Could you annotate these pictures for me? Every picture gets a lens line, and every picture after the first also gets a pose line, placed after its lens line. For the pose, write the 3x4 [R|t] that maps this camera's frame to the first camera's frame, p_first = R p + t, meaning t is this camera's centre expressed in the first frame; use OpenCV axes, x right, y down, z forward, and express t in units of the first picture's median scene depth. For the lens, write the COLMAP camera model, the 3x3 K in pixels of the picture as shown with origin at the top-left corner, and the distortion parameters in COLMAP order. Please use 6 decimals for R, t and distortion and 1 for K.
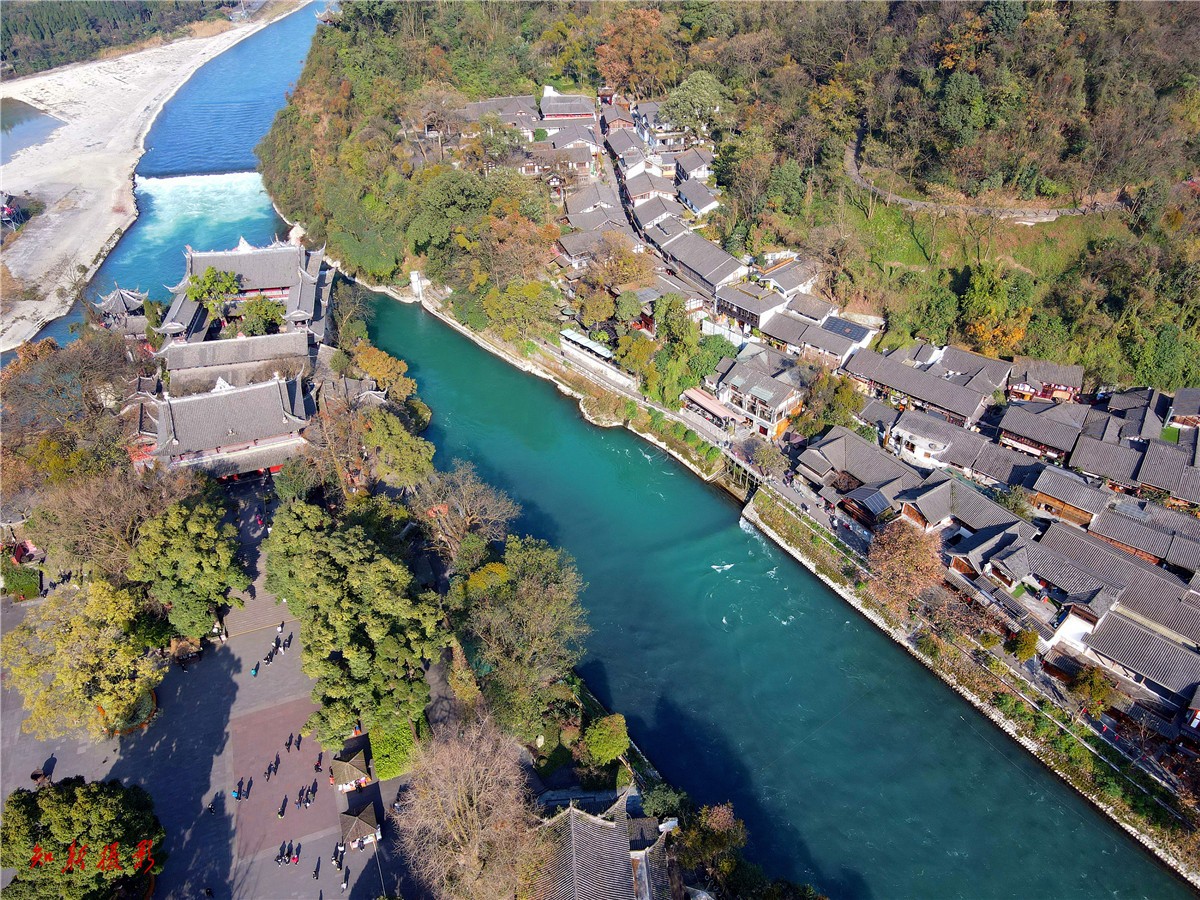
lens RADIAL K [[866.5, 0, 596.1], [0, 866.5, 422.7], [0, 0, 1]] dist [0.024513, -0.004960]
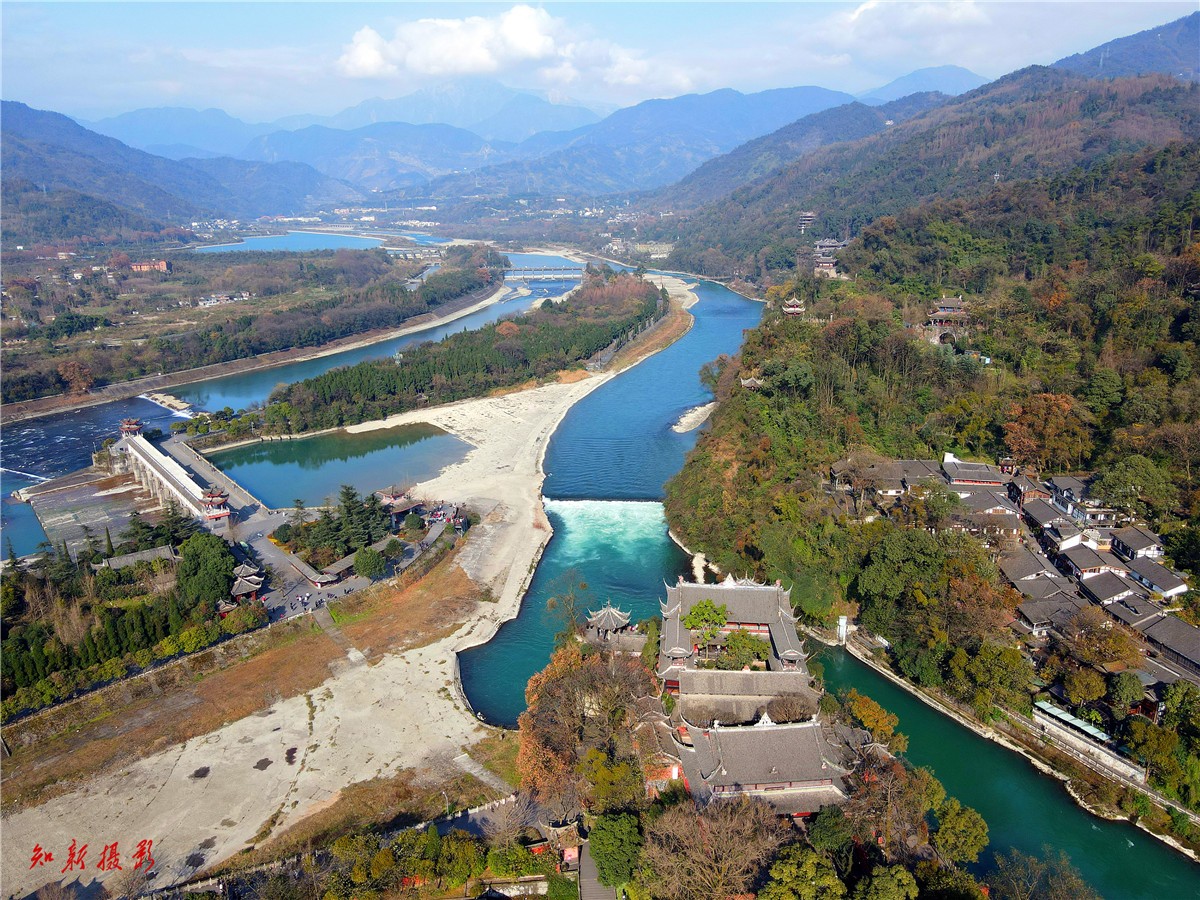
lens RADIAL K [[860.8, 0, 592.6], [0, 860.8, 454.8], [0, 0, 1]] dist [0.000074, 0.020534]
pose [[0.969084, 0.077271, -0.234318, -0.265847], [-0.149025, 0.940203, -0.306284, 0.002853], [0.196639, 0.331734, 0.922651, -0.064295]]
